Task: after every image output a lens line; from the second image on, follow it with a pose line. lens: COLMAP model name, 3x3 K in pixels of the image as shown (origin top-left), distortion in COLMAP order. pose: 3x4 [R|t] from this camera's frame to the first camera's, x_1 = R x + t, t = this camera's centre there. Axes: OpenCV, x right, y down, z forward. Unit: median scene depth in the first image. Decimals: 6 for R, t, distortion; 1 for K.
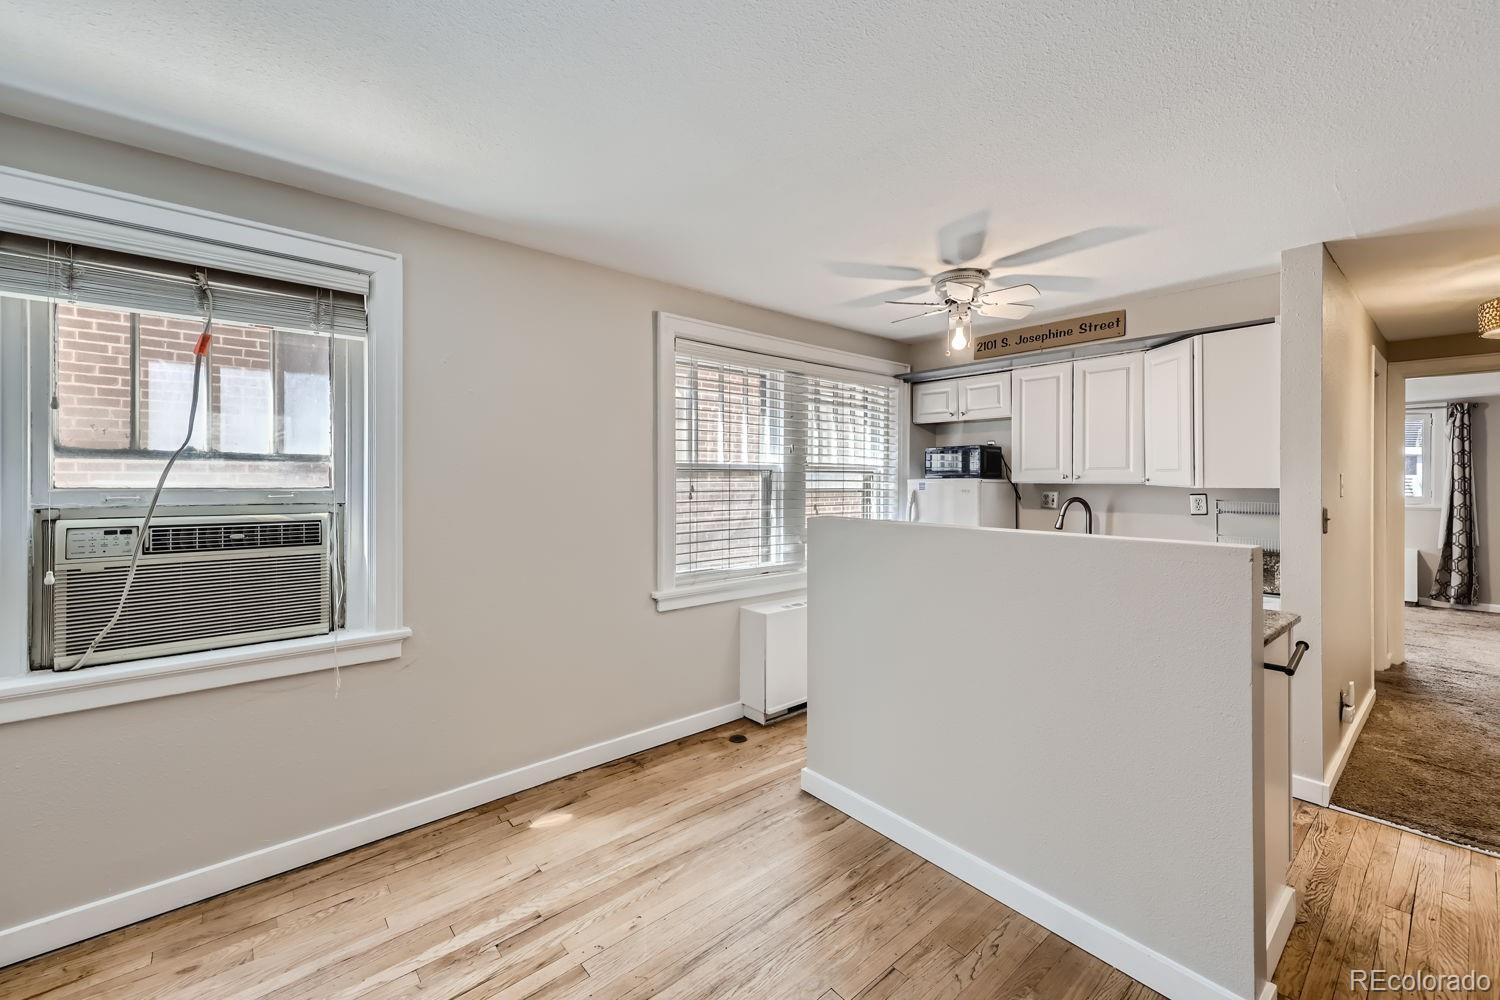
lens RADIAL K [[590.0, 0, 747.5], [0, 590.0, 486.9], [0, 0, 1]] dist [0.013518, -0.000223]
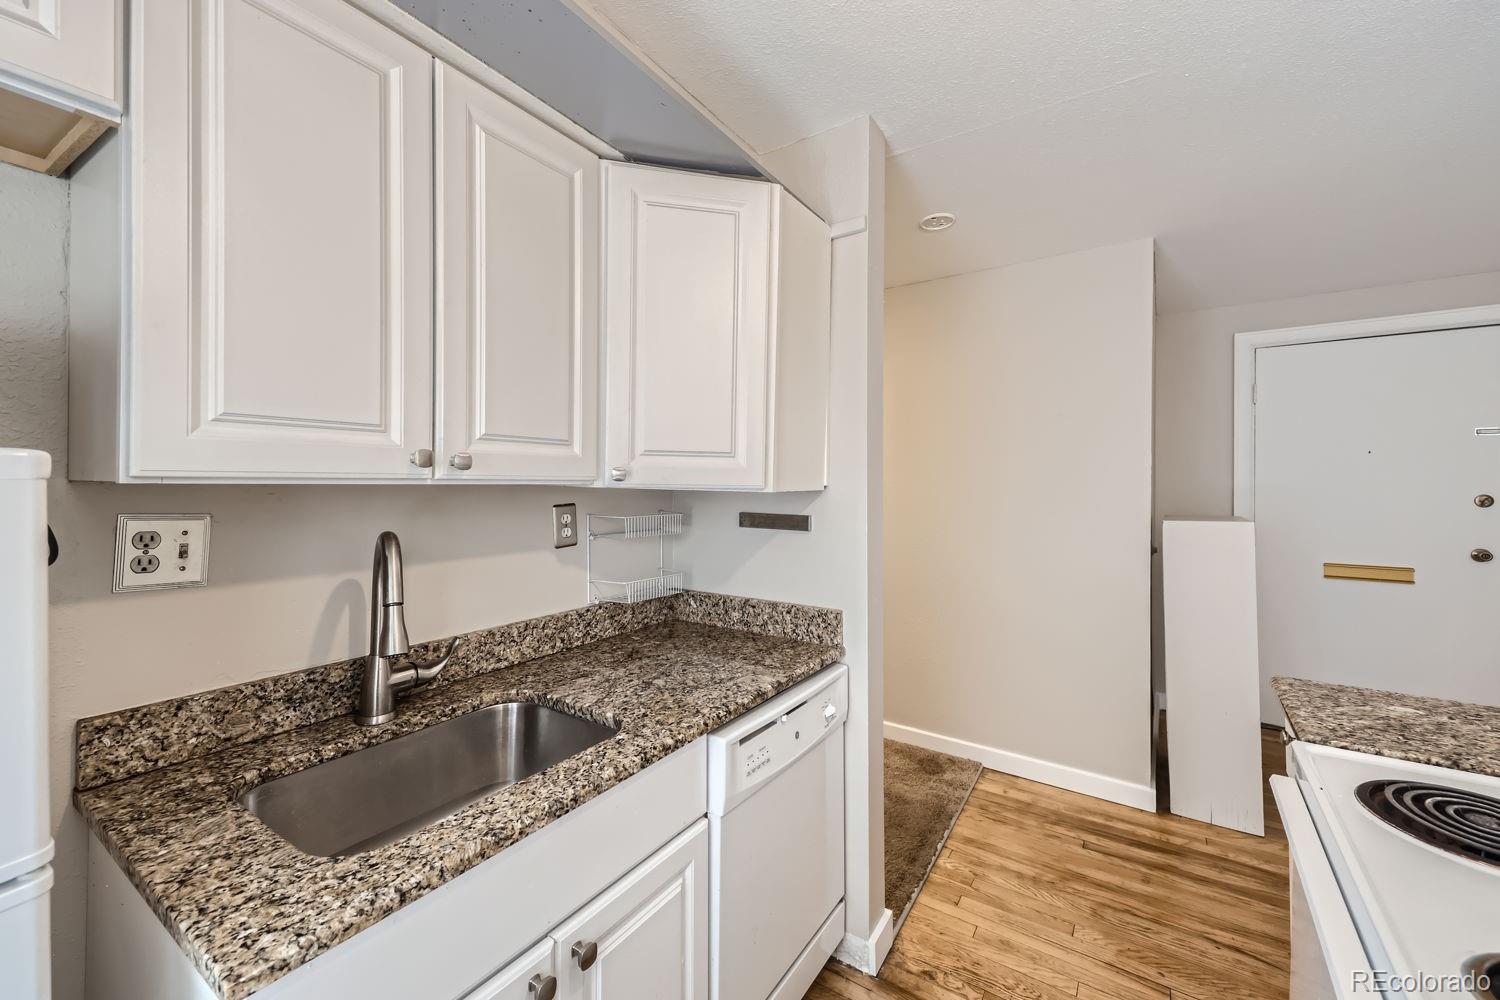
lens RADIAL K [[590.0, 0, 733.3], [0, 590.0, 484.7], [0, 0, 1]] dist [0.013518, -0.000223]
pose [[-0.262009, 0.003269, 0.965060, 0.266206], [0.009701, 0.999953, -0.000753, -0.004260], [-0.965017, 0.009164, -0.262028, 1.052176]]
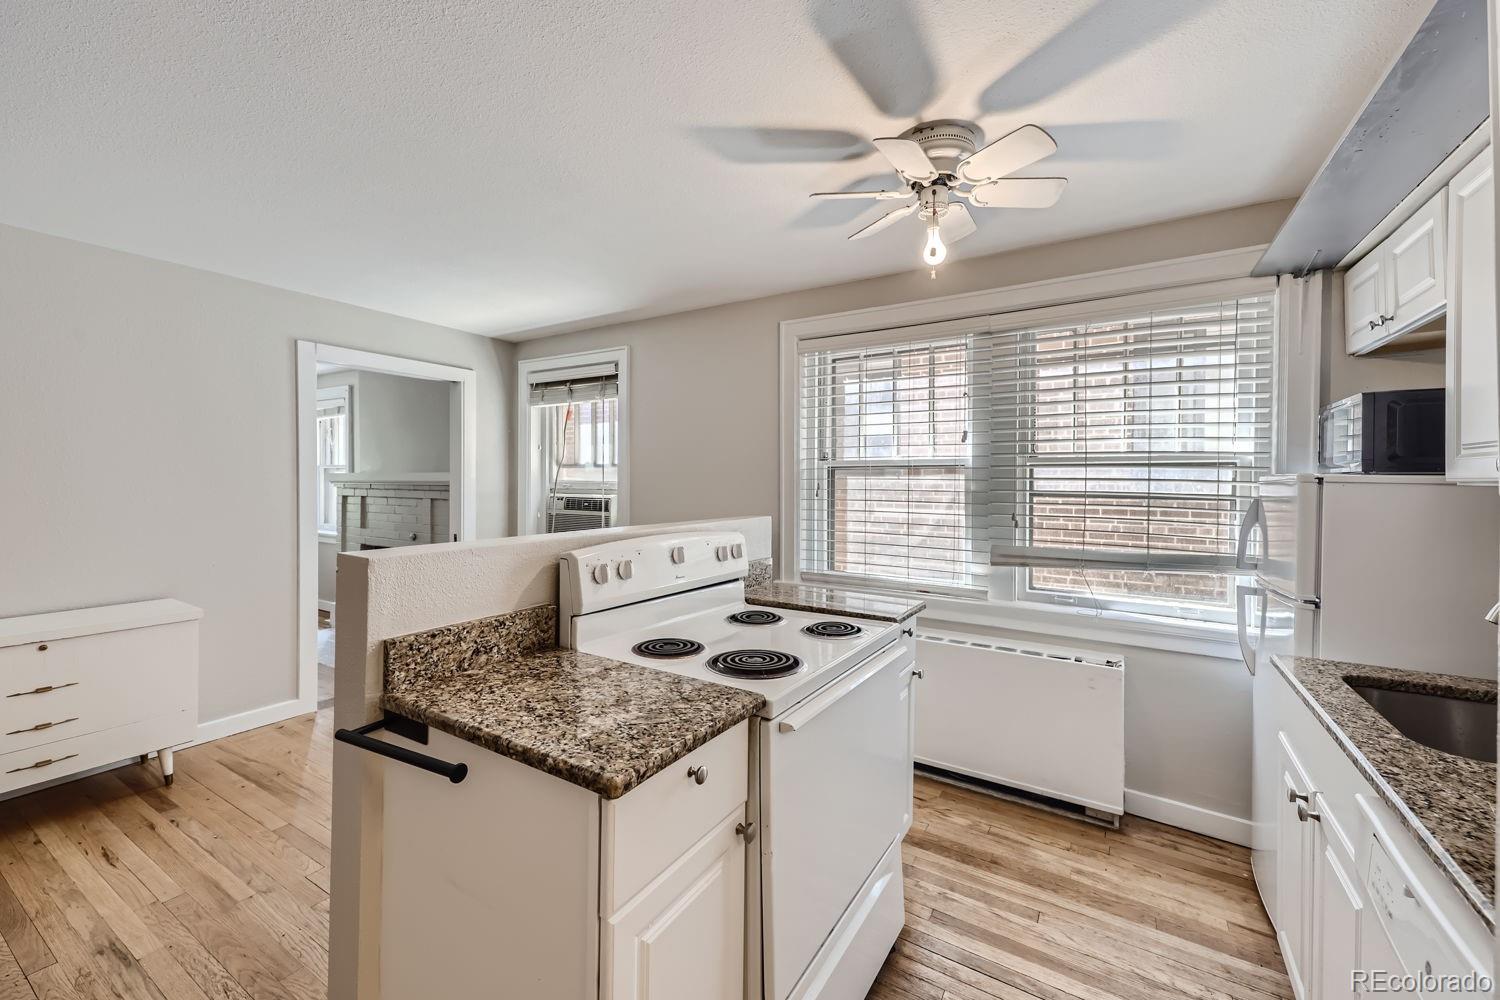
lens RADIAL K [[590.0, 0, 754.6], [0, 590.0, 485.6], [0, 0, 1]] dist [0.013518, -0.000223]
pose [[0.315496, 0.006781, -0.948903, 0.811355], [-0.018039, 0.999837, 0.001147, 0.002667], [0.948755, 0.016756, 0.315567, 0.576752]]
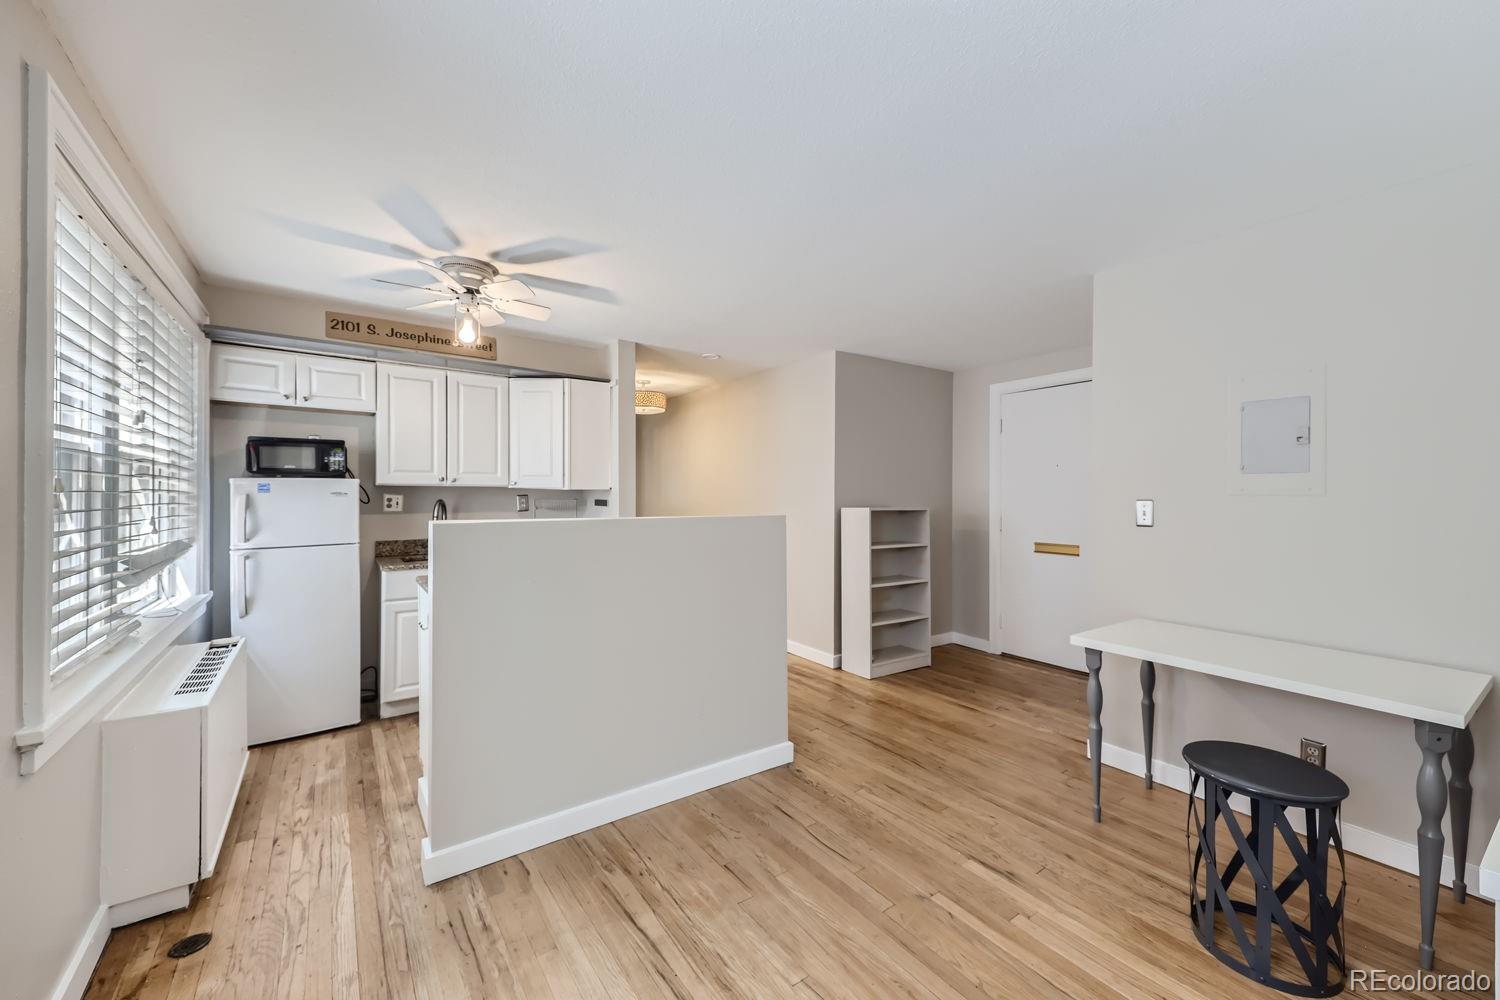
lens RADIAL K [[590.0, 0, 741.0], [0, 590.0, 494.4], [0, 0, 1]] dist [0.013518, -0.000223]
pose [[0.088582, 0.001825, 0.996067, -0.508224], [0.007133, 0.999972, -0.002466, 0.017483], [-0.996043, 0.007323, 0.088566, 0.435775]]
